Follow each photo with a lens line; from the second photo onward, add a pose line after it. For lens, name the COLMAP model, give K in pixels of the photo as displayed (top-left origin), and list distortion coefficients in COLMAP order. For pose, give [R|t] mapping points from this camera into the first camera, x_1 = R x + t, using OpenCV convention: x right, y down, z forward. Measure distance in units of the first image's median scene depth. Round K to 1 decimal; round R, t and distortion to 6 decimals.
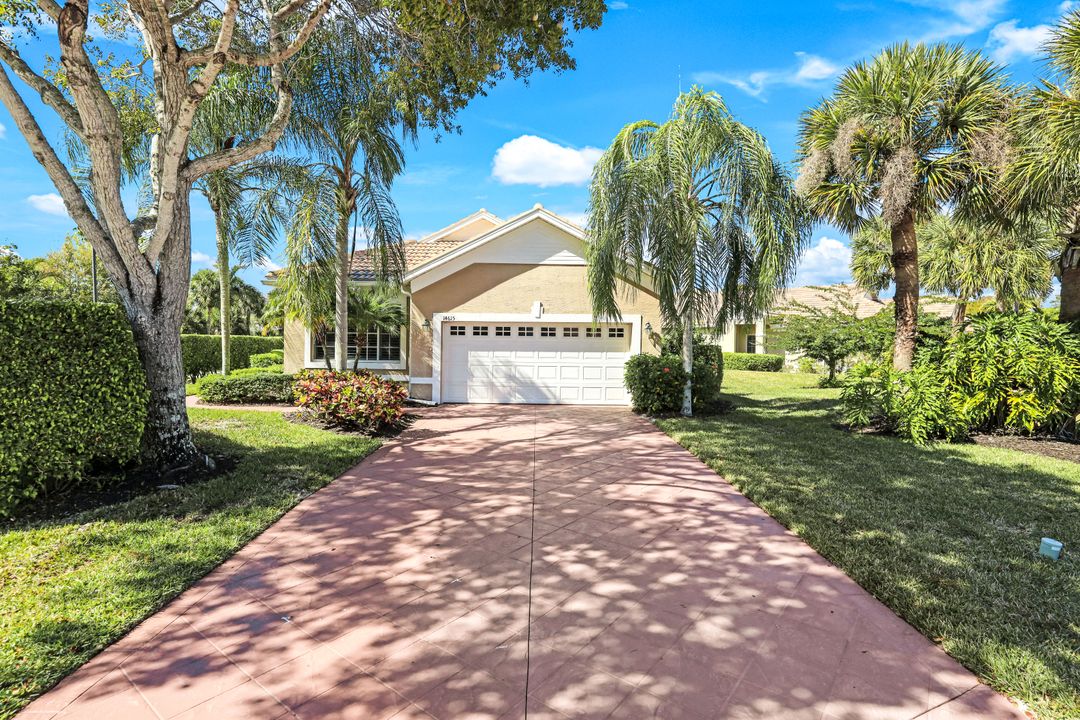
lens RADIAL K [[439.0, 0, 543.3], [0, 439.0, 349.0], [0, 0, 1]] dist [0.001198, 0.000050]
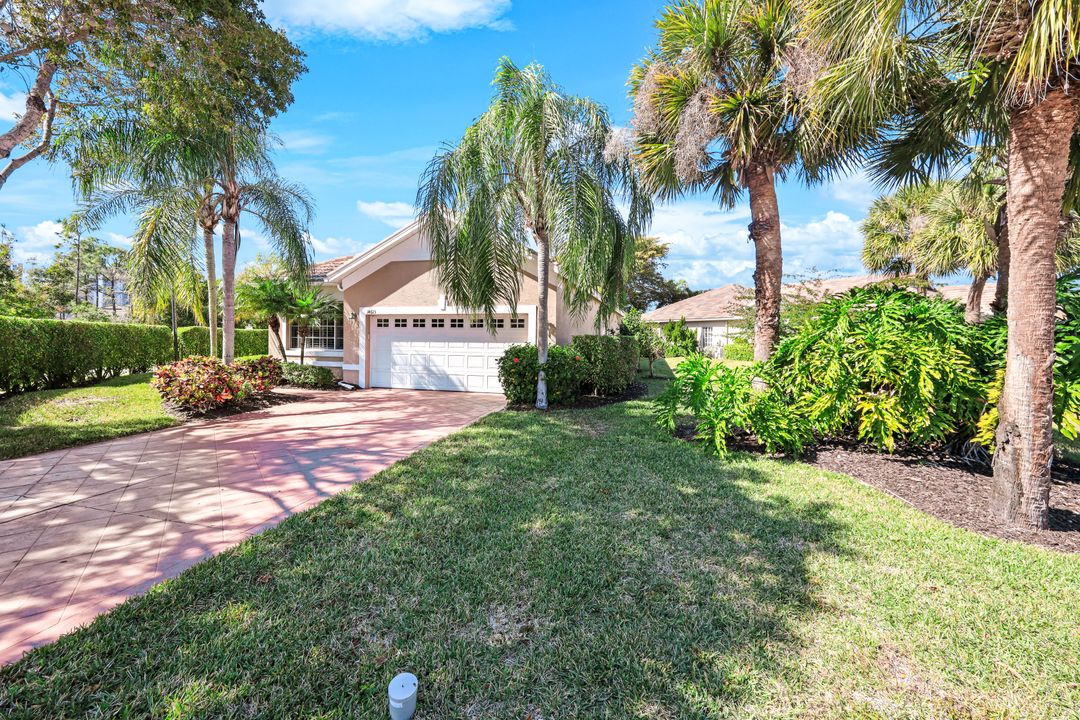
lens RADIAL K [[374.2, 0, 539.9], [0, 374.2, 331.8], [0, 0, 1]] dist [-0.000749, -0.000034]
pose [[0.977100, -0.007502, -0.212650, 0.405551], [0.003128, 0.999777, -0.020902, 0.001507], [0.212759, 0.019758, 0.976905, 0.161011]]
